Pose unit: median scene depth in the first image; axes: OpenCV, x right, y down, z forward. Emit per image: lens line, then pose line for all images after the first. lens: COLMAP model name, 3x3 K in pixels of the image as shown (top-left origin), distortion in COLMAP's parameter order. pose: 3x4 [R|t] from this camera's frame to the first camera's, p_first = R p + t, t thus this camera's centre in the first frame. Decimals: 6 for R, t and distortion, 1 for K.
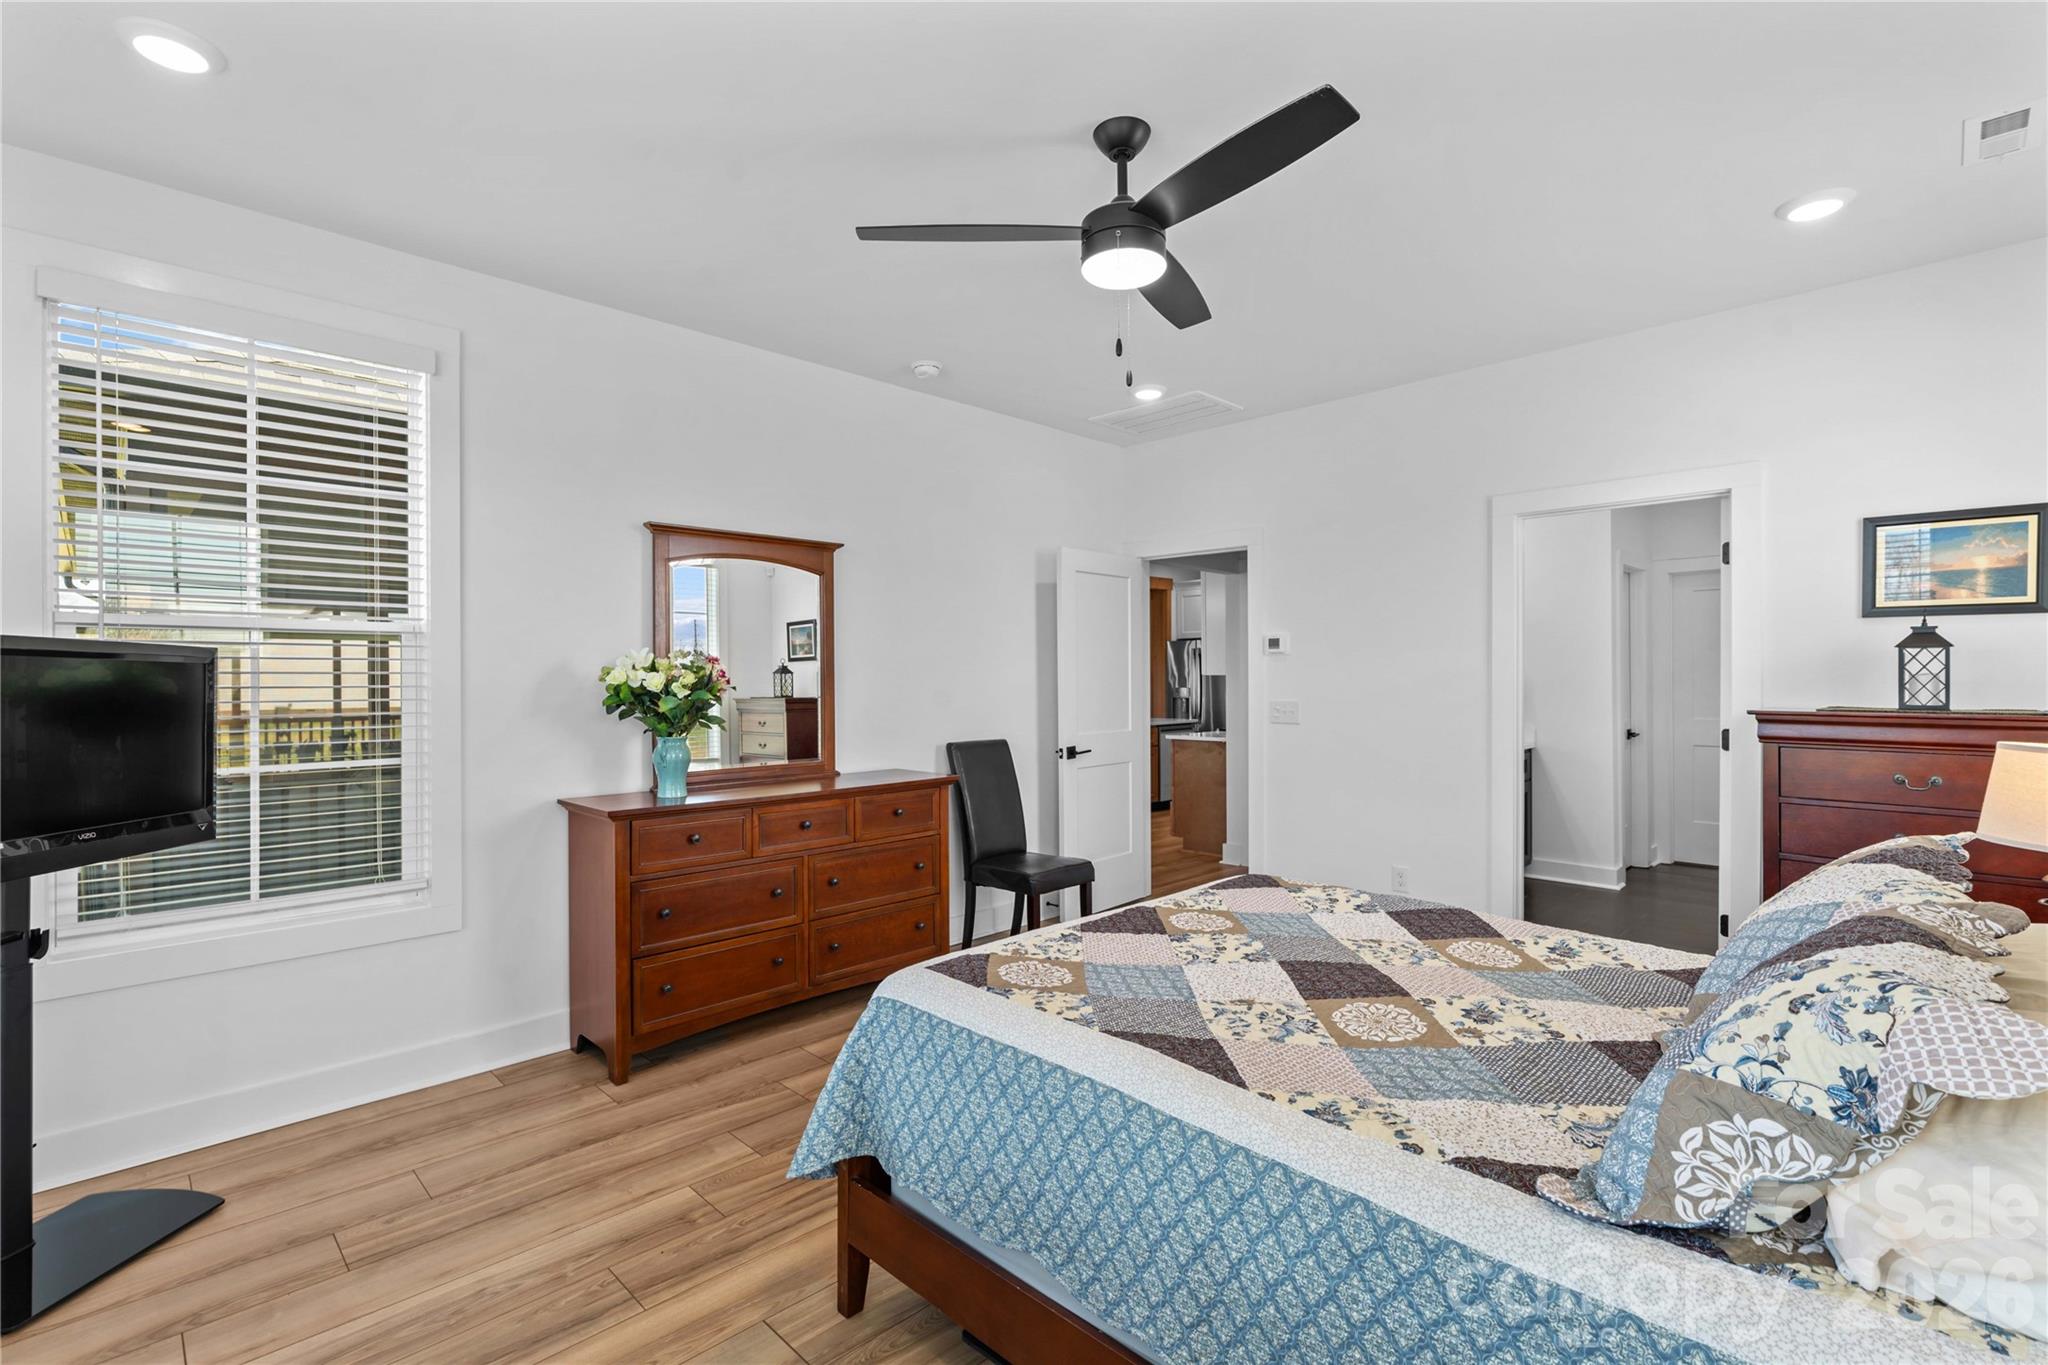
lens RADIAL K [[937.4, 0, 1024.0], [0, 937.4, 682.5], [0, 0, 1]] dist [0.009171, -0.000450]
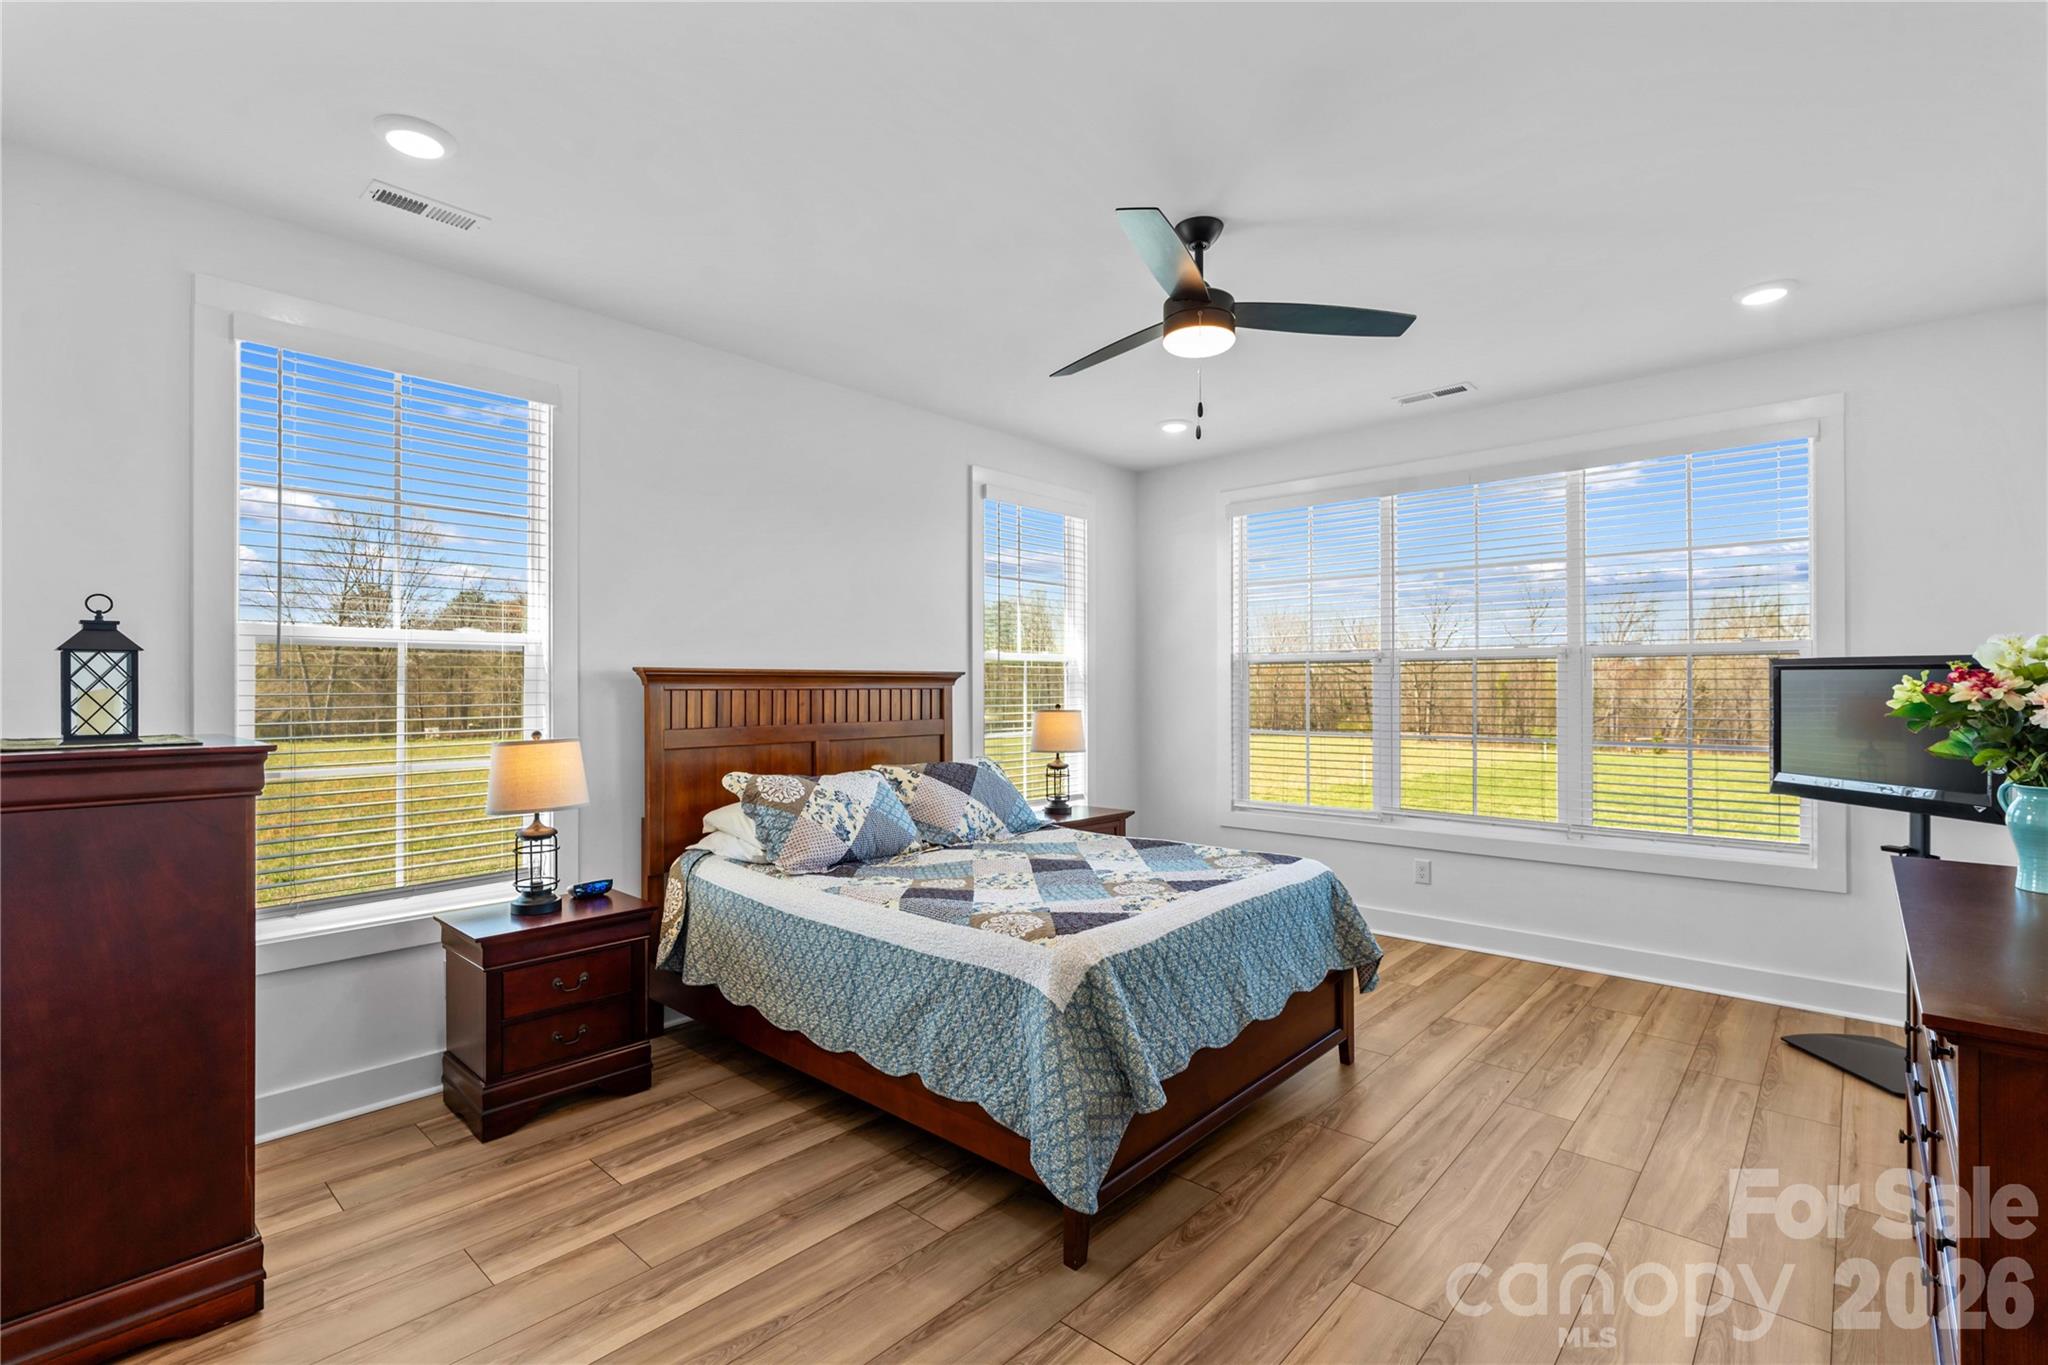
lens RADIAL K [[944.7, 0, 1024.0], [0, 944.7, 682.5], [0, 0, 1]] dist [-0.002706, -0.000219]
pose [[-0.998902, 0.003473, -0.046718, 0.414178], [0.003213, 0.999979, 0.005639, -0.021597], [0.046736, 0.005483, -0.998892, 2.330746]]
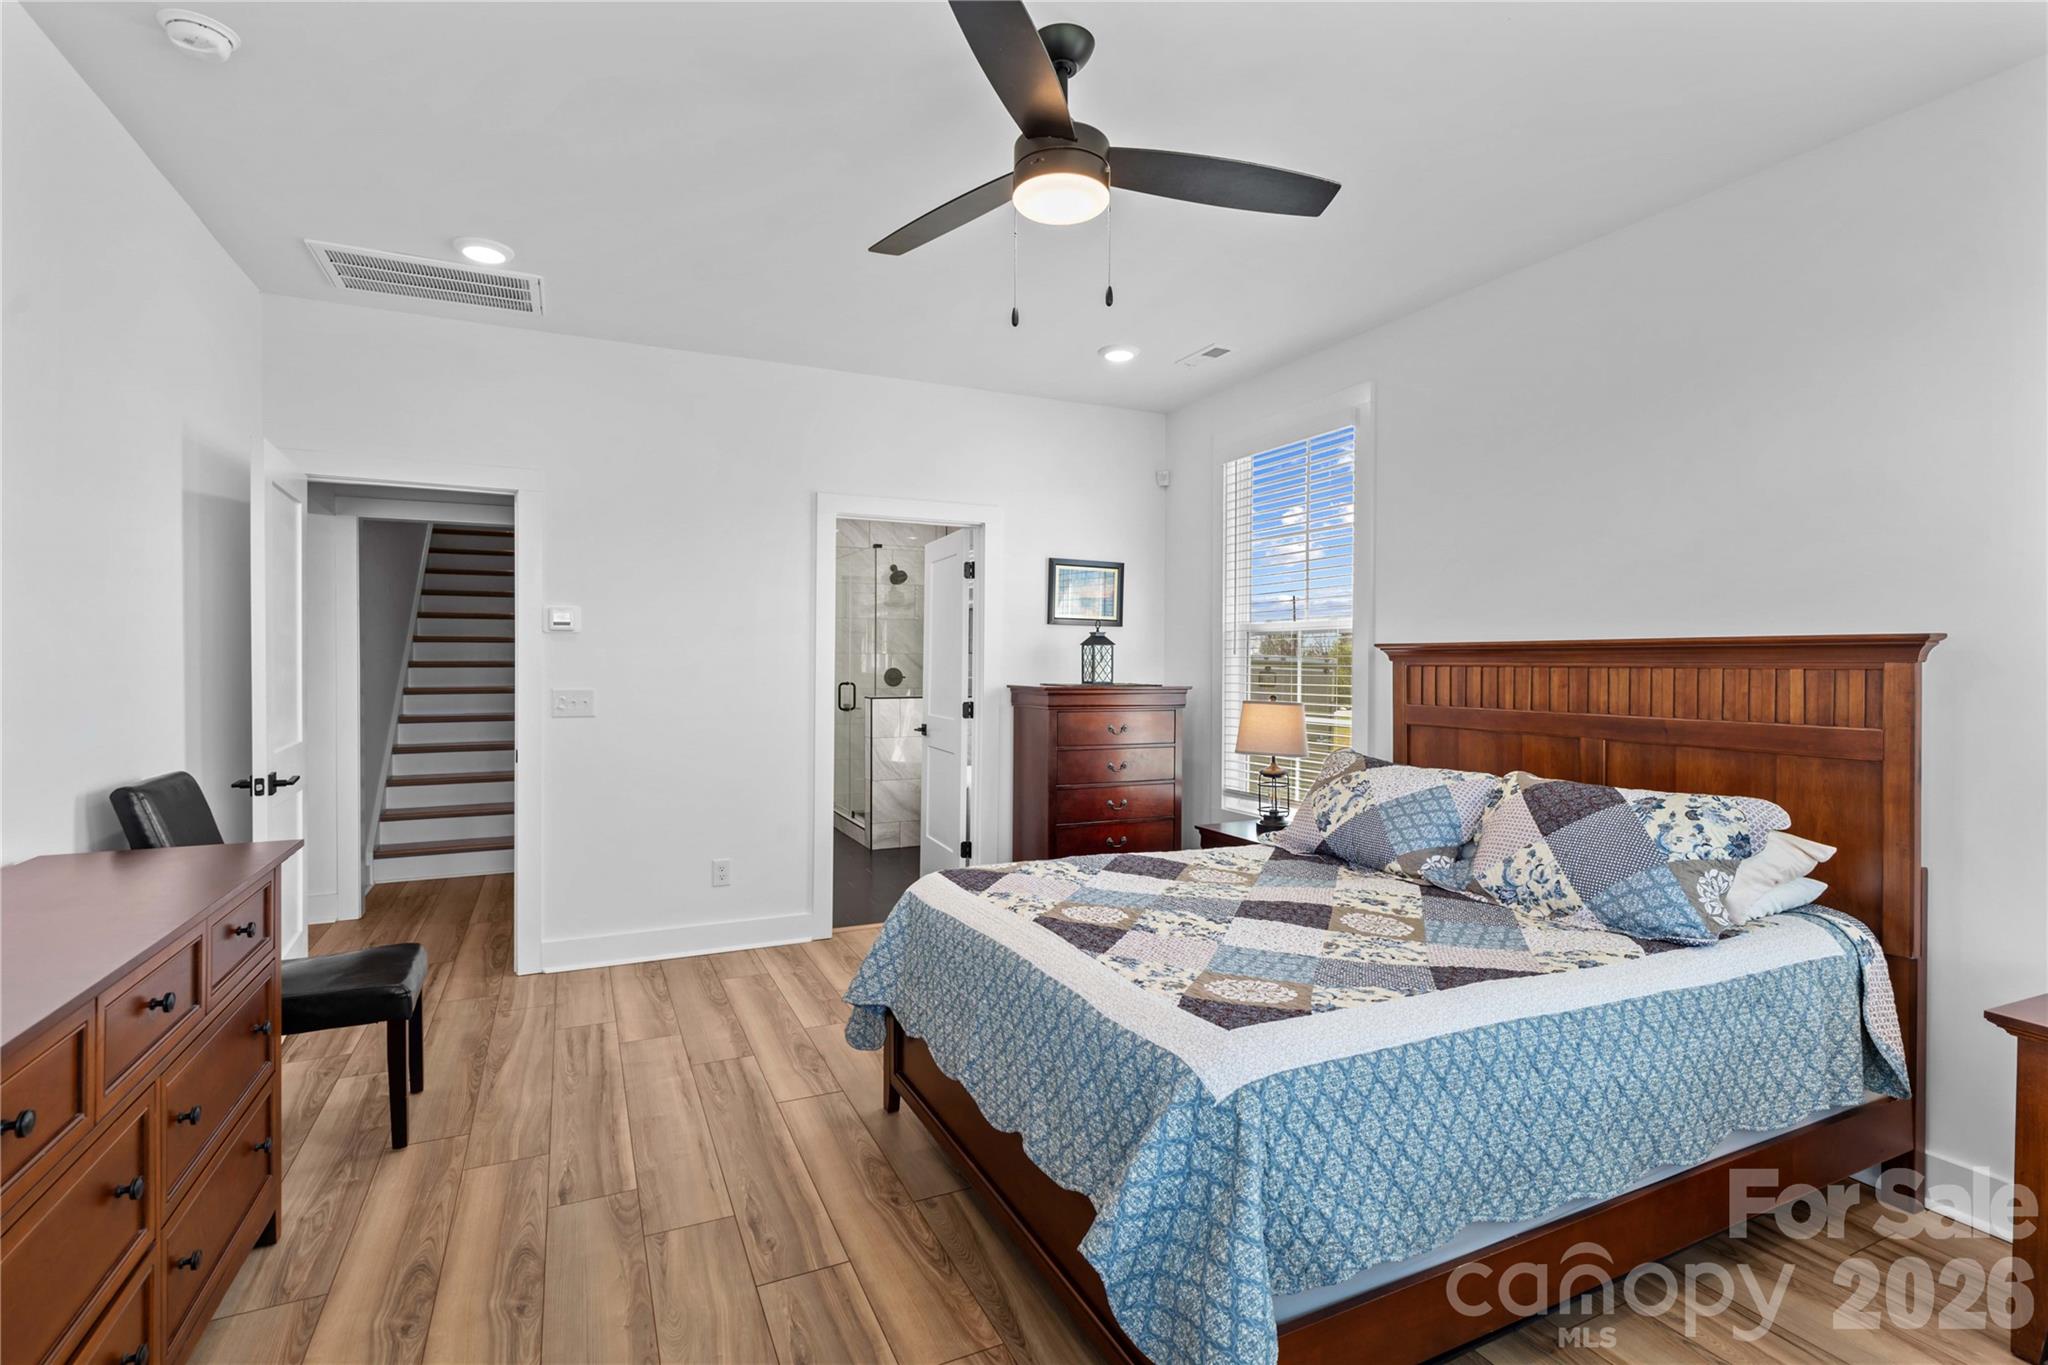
lens RADIAL K [[944.7, 0, 1024.0], [0, 944.7, 682.5], [0, 0, 1]] dist [-0.002706, -0.000219]
pose [[0.342164, -0.011934, 0.939564, -0.782627], [-0.000265, 0.999918, 0.012797, 0.006190], [-0.939640, -0.004628, 0.342133, 0.778926]]
